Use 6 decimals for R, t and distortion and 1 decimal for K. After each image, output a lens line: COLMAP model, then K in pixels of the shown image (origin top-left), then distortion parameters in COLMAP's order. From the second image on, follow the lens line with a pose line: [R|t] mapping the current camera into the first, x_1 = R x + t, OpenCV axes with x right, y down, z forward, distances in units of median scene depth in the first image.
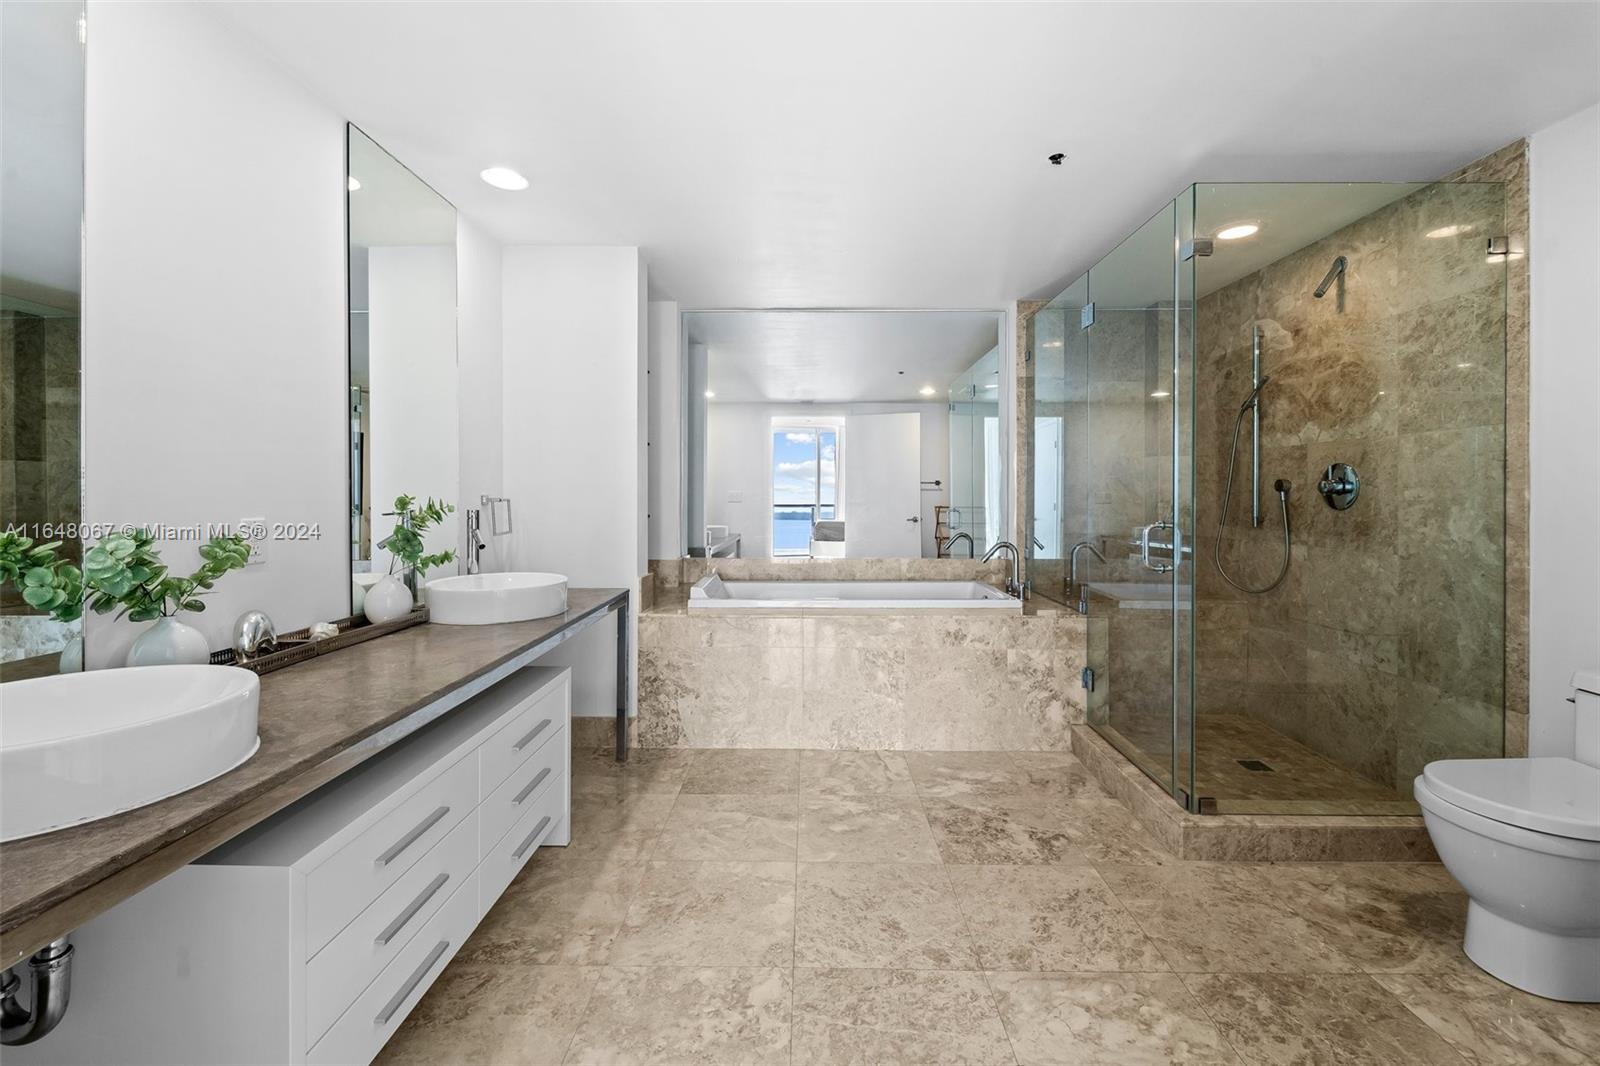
lens RADIAL K [[655.4, 0, 801.4], [0, 655.4, 498.4], [0, 0, 1]] dist [0.003594, -0.002120]
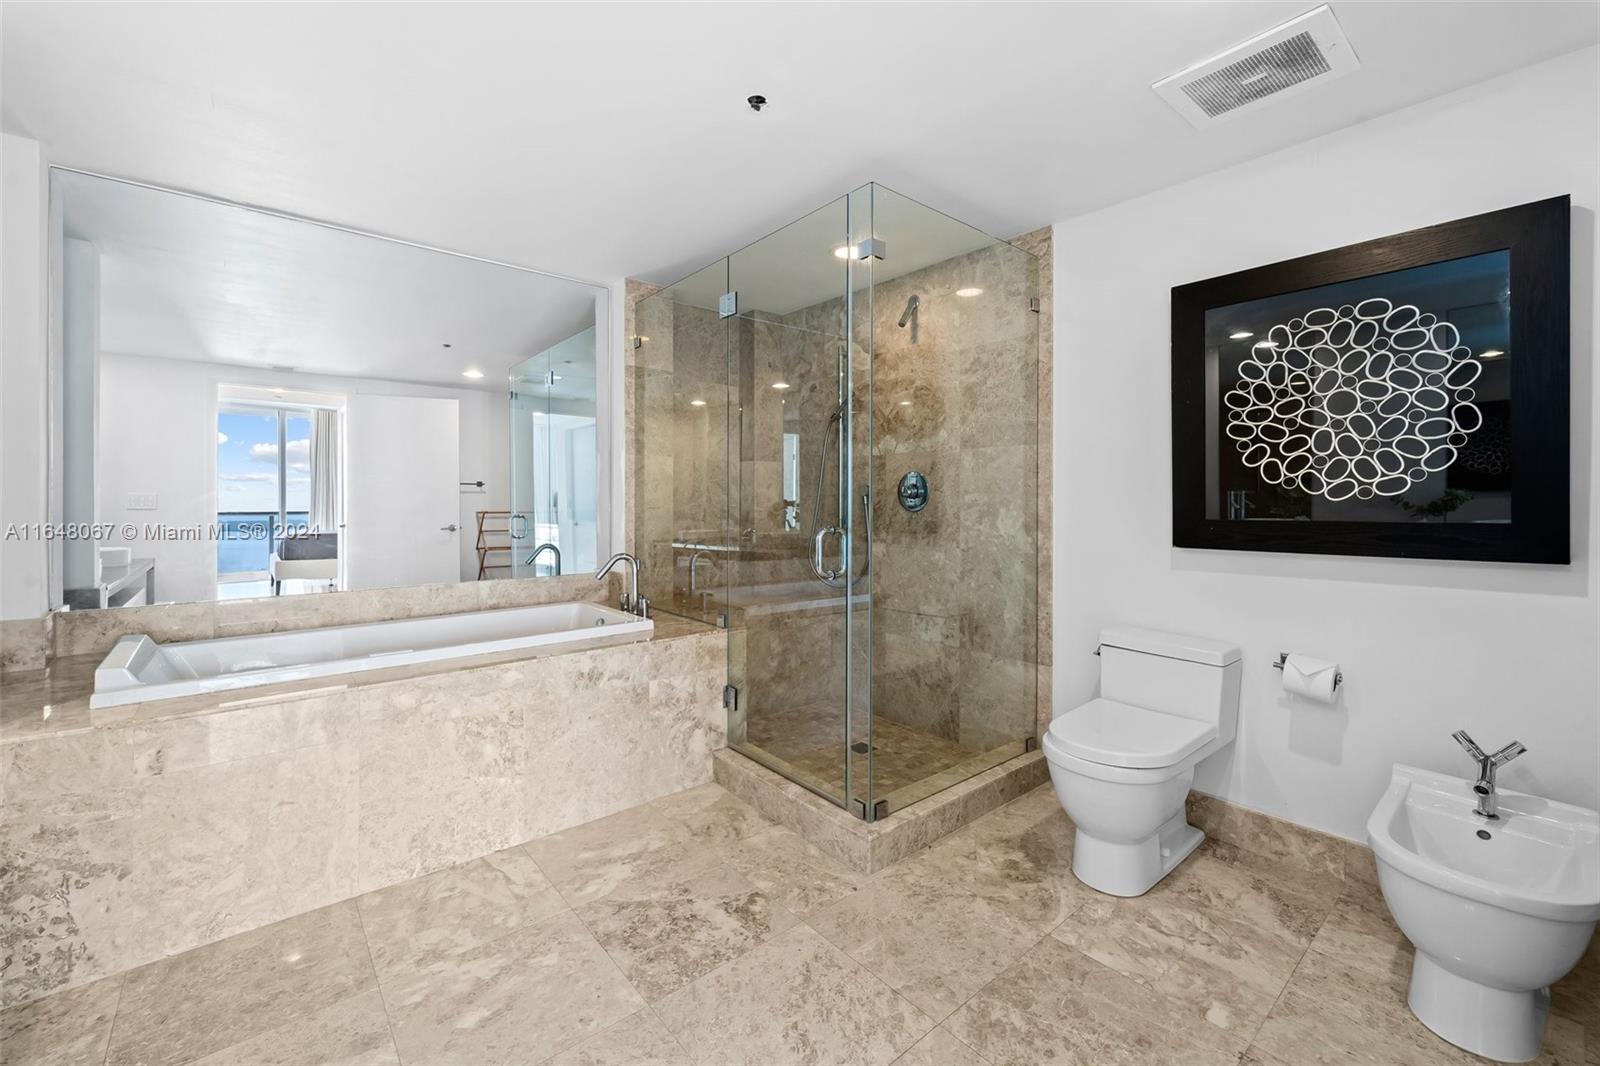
lens RADIAL K [[655.4, 0, 803.1], [0, 655.4, 502.5], [0, 0, 1]] dist [0.003594, -0.002120]
pose [[0.756696, -0.003145, 0.653759, -0.094297], [0.002978, 0.999995, 0.001364, -0.001085], [-0.653760, 0.000915, 0.756702, 0.248334]]
